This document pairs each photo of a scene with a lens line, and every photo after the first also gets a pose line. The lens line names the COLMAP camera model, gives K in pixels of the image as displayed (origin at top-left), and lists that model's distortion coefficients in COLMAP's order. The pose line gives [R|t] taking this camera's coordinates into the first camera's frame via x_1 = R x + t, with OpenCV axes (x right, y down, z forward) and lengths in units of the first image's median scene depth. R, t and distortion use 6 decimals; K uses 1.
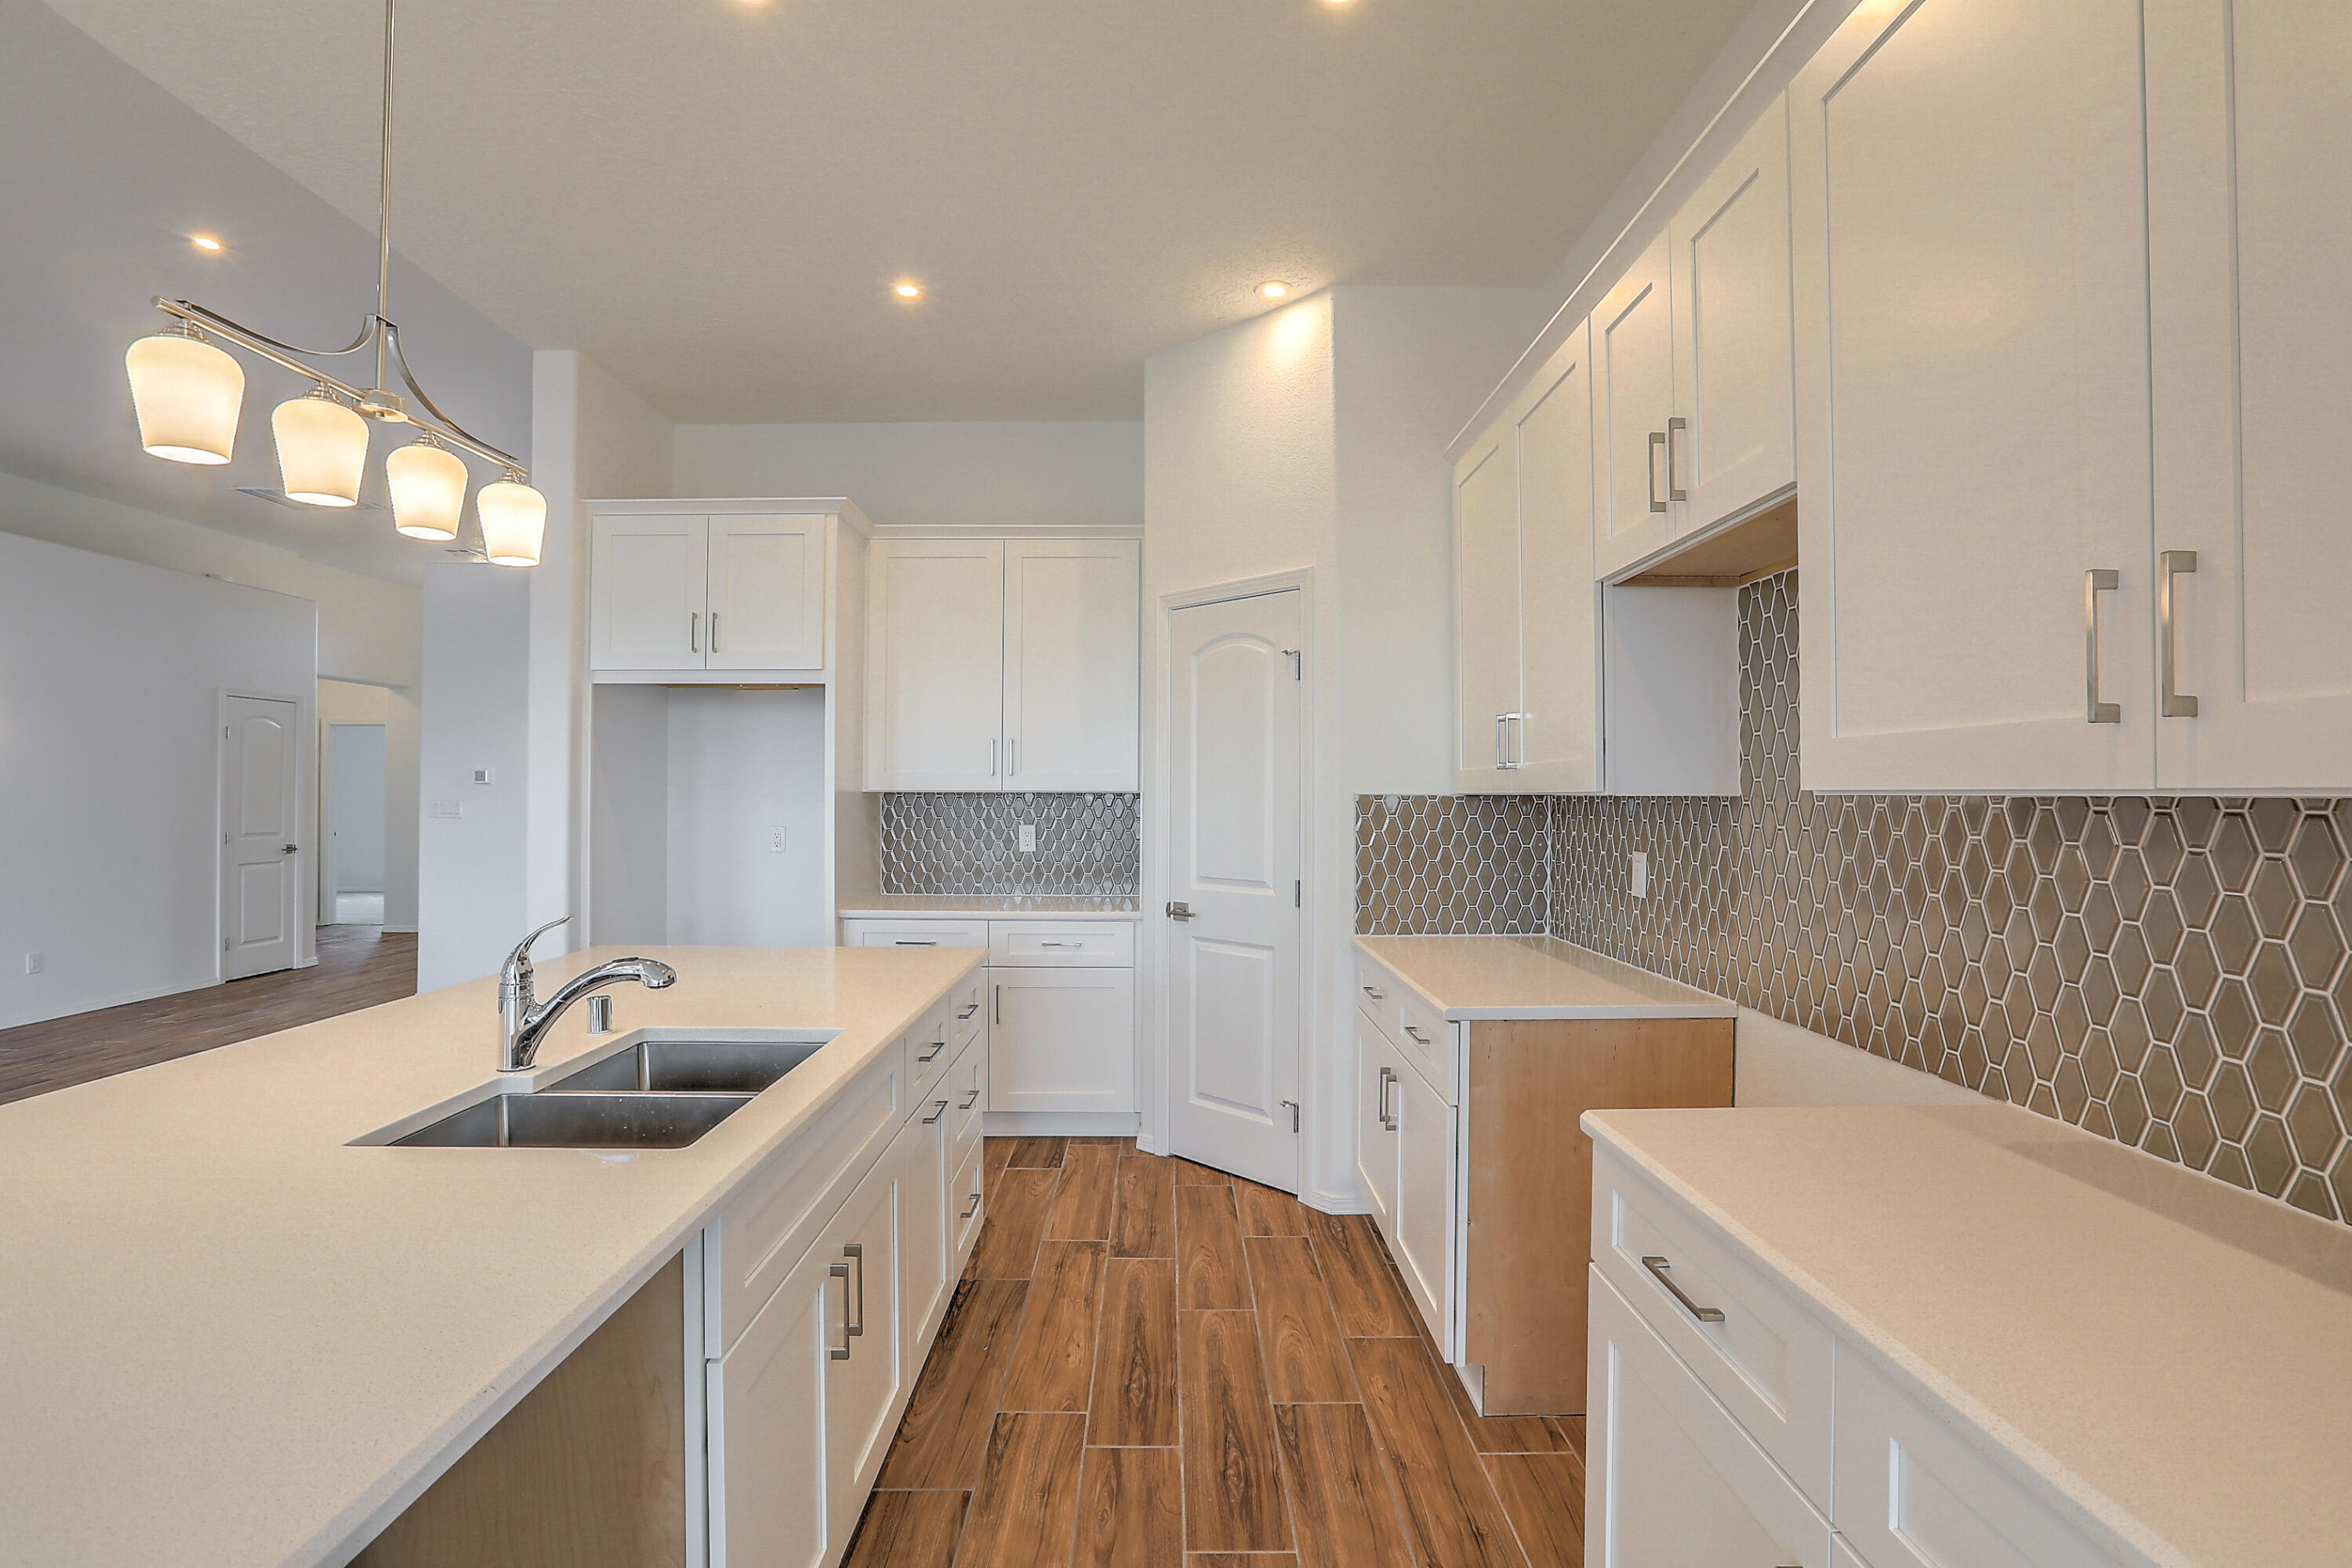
lens RADIAL K [[1065.1, 0, 1178.8], [0, 1065.1, 784.0], [0, 0, 1]] dist [-0.055873, 0.020456]
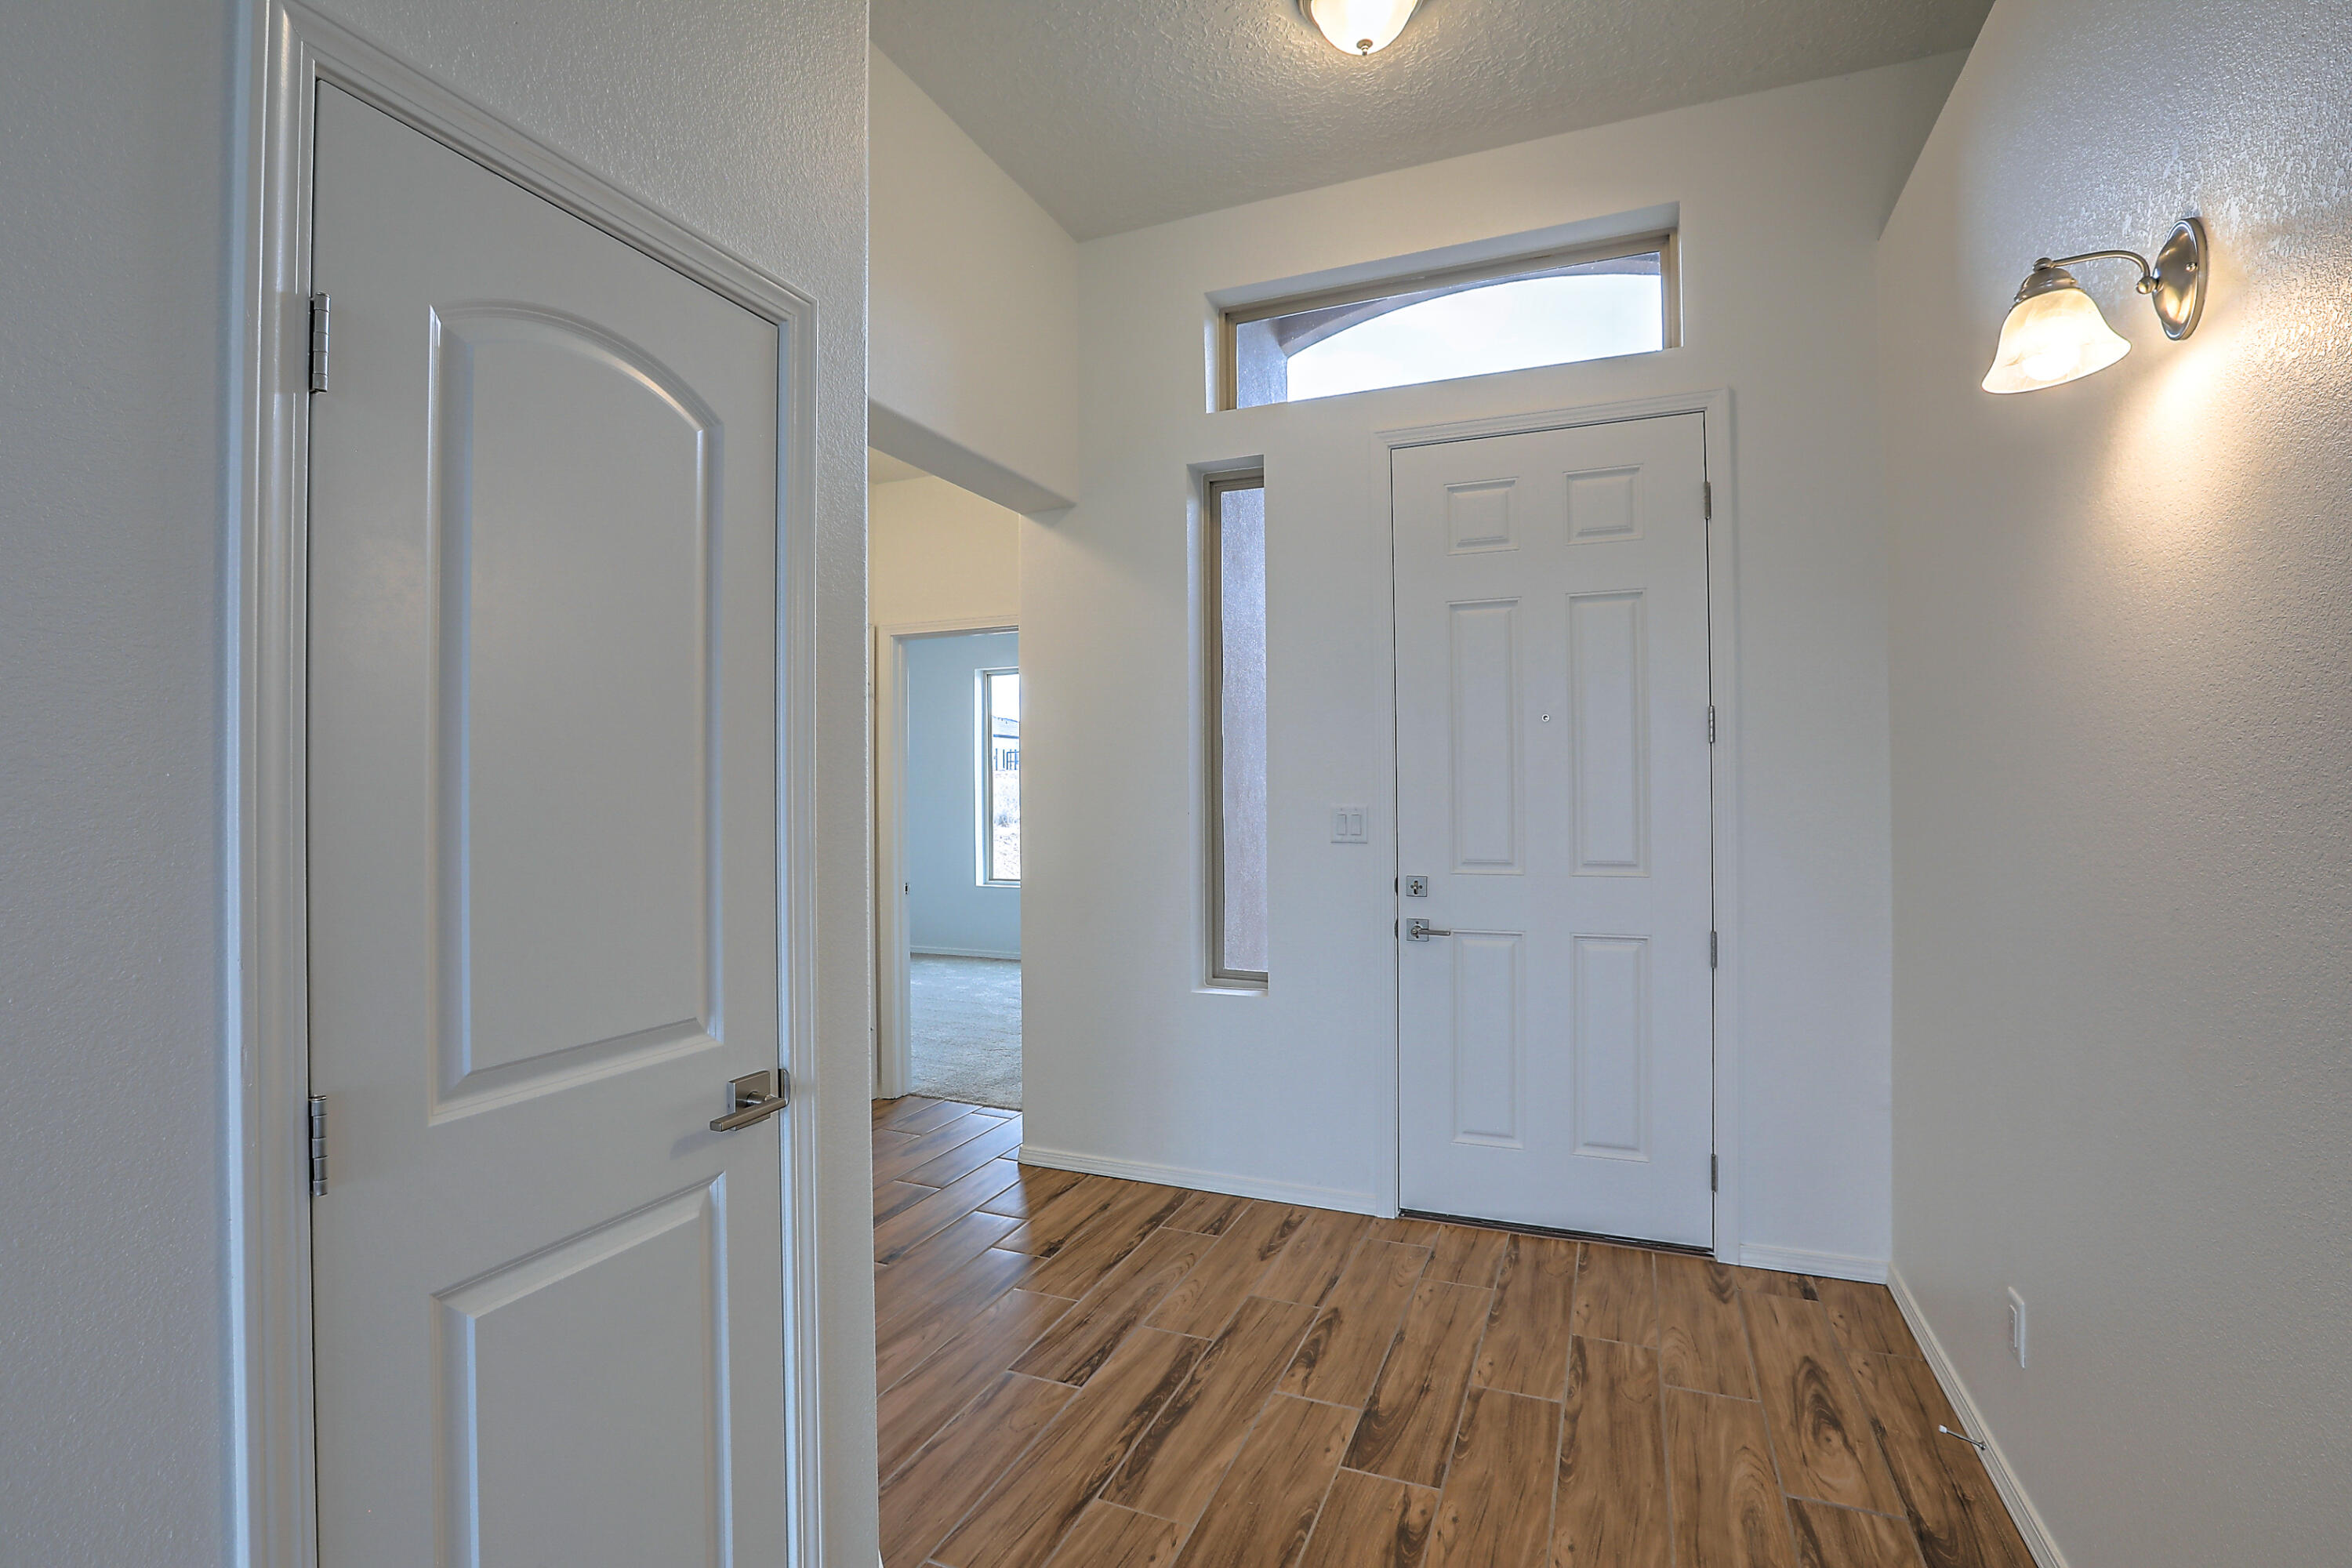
lens RADIAL K [[1065.1, 0, 1178.8], [0, 1065.1, 784.0], [0, 0, 1]] dist [-0.055873, 0.020456]
pose [[0.914289, -0.008606, -0.404971, -1.568094], [0.012175, 0.999906, 0.006237, 0.011320], [0.404879, -0.010633, 0.914308, 1.889264]]
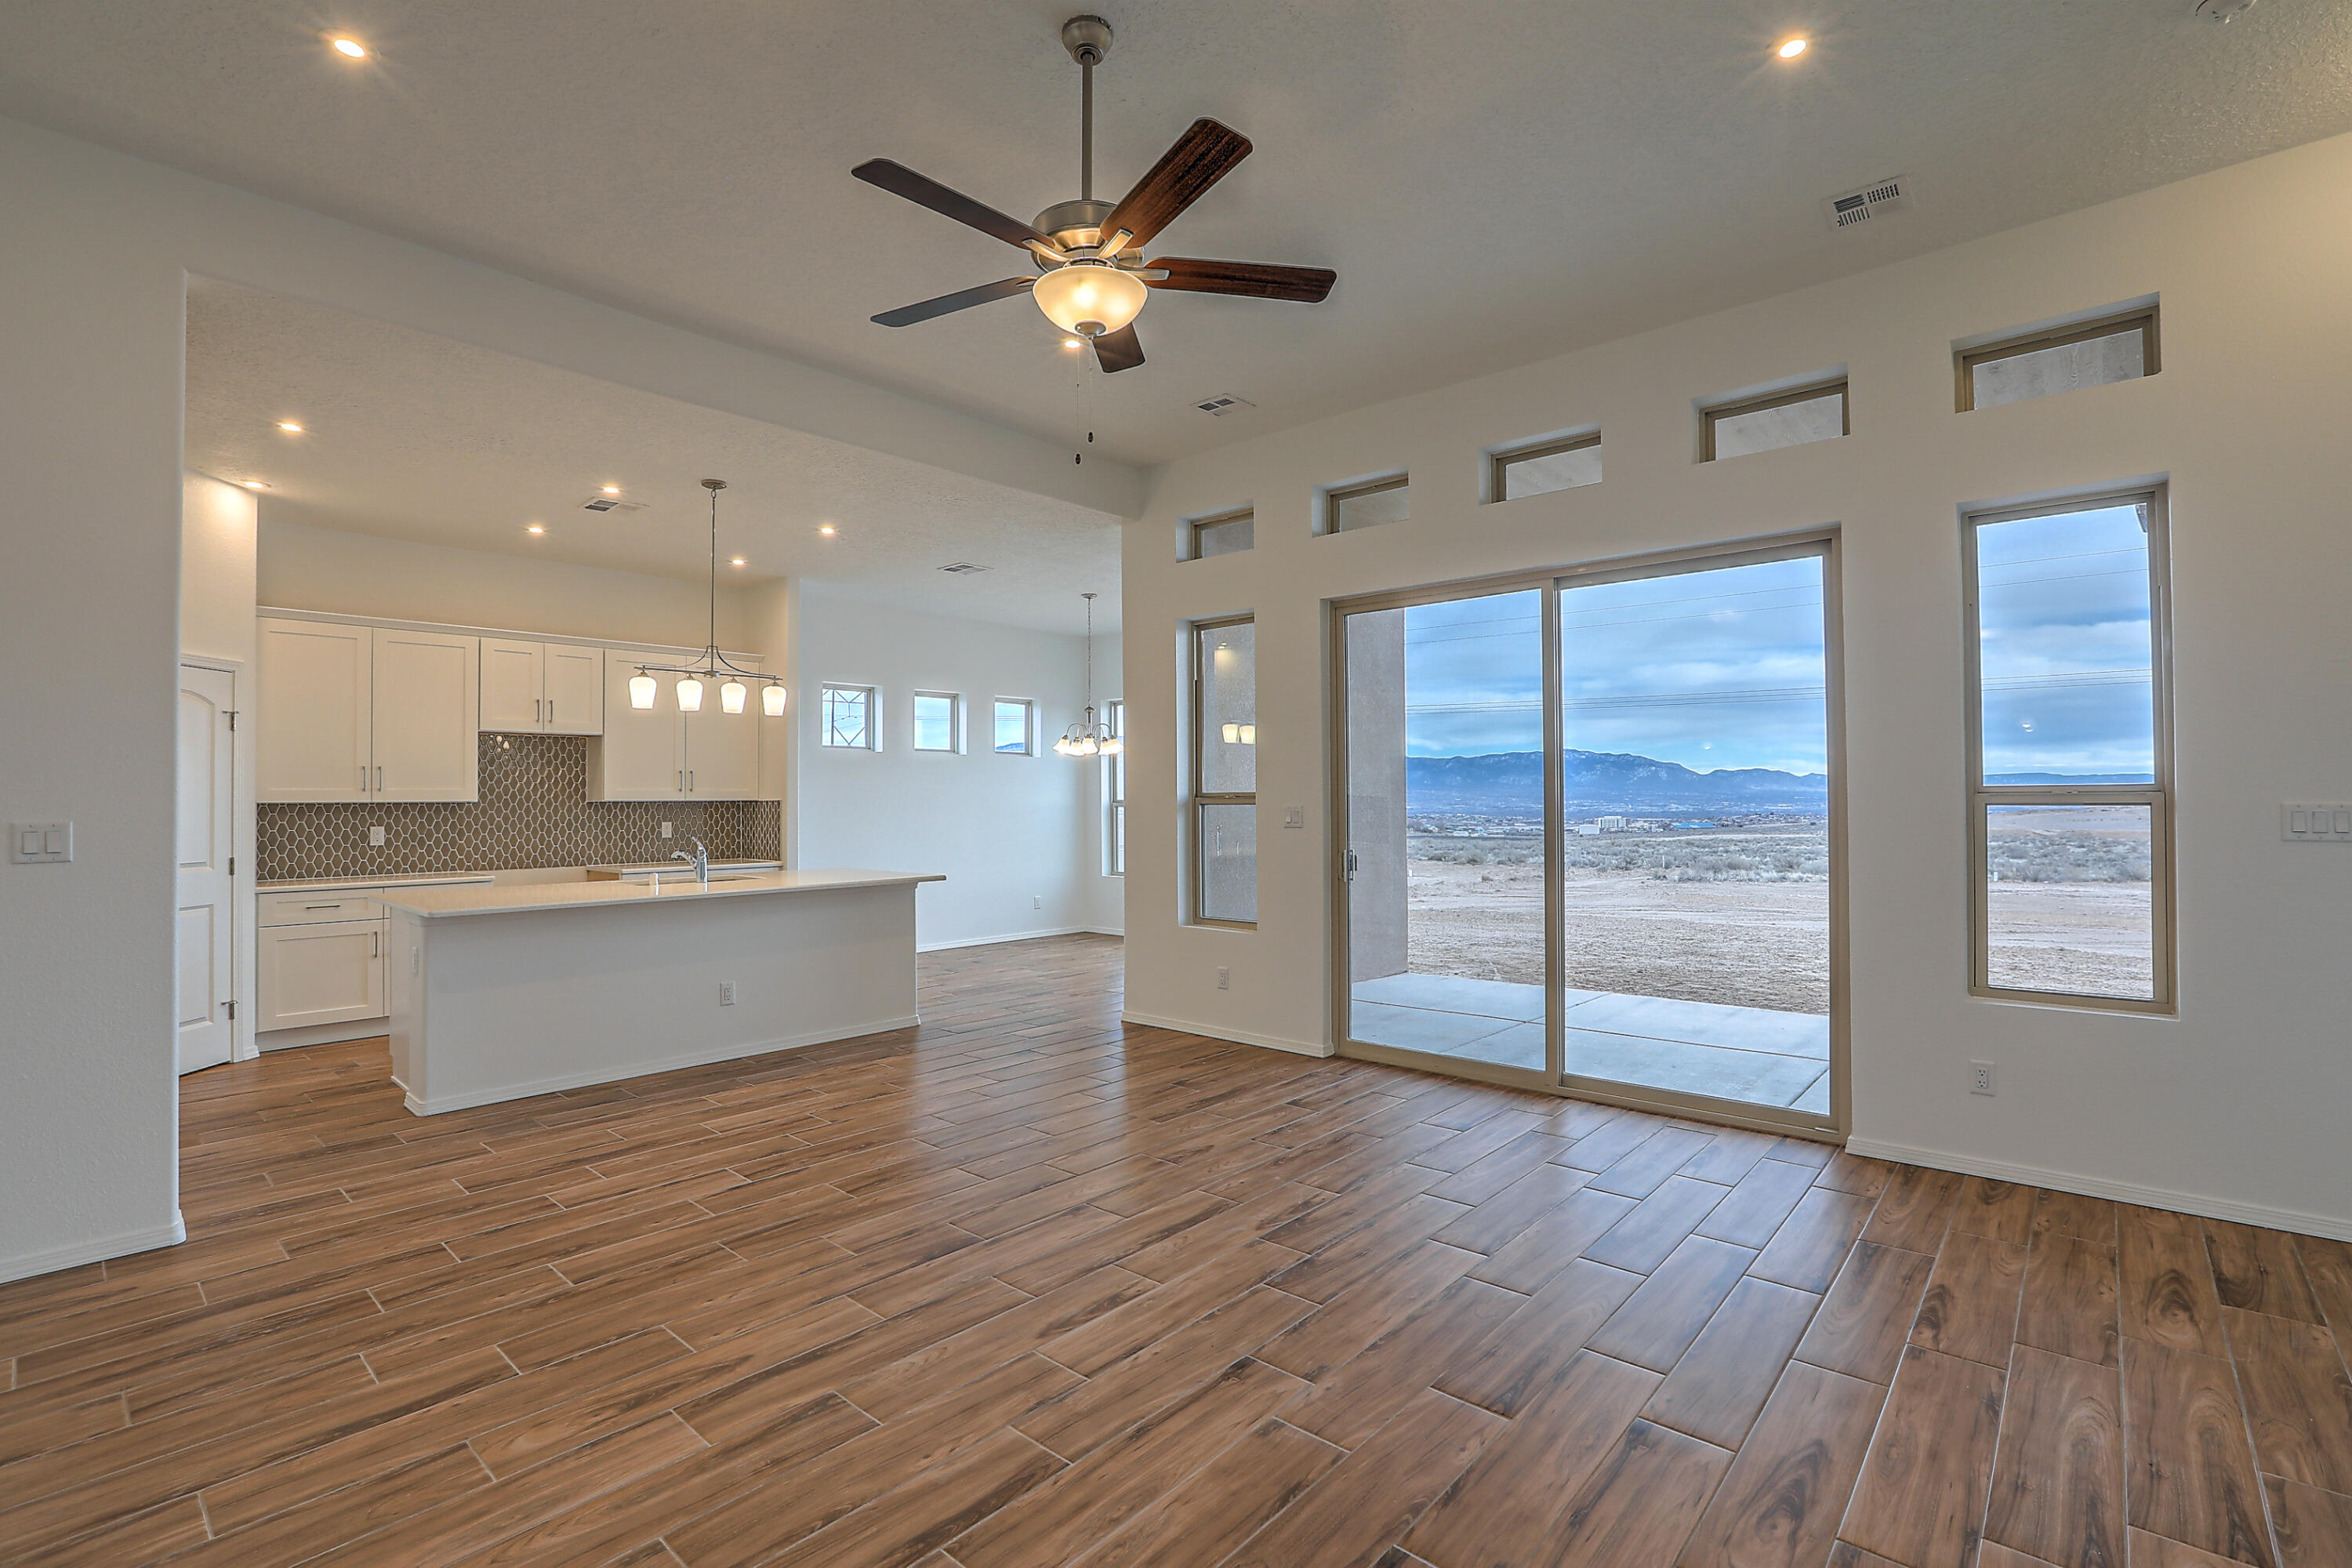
lens RADIAL K [[1065.1, 0, 1178.8], [0, 1065.1, 784.0], [0, 0, 1]] dist [-0.055873, 0.020456]
pose [[-0.736784, 0.011079, 0.676038, -1.928607], [-0.003320, 0.999794, -0.020004, 0.007271], [-0.676120, -0.016983, -0.736595, 1.164298]]
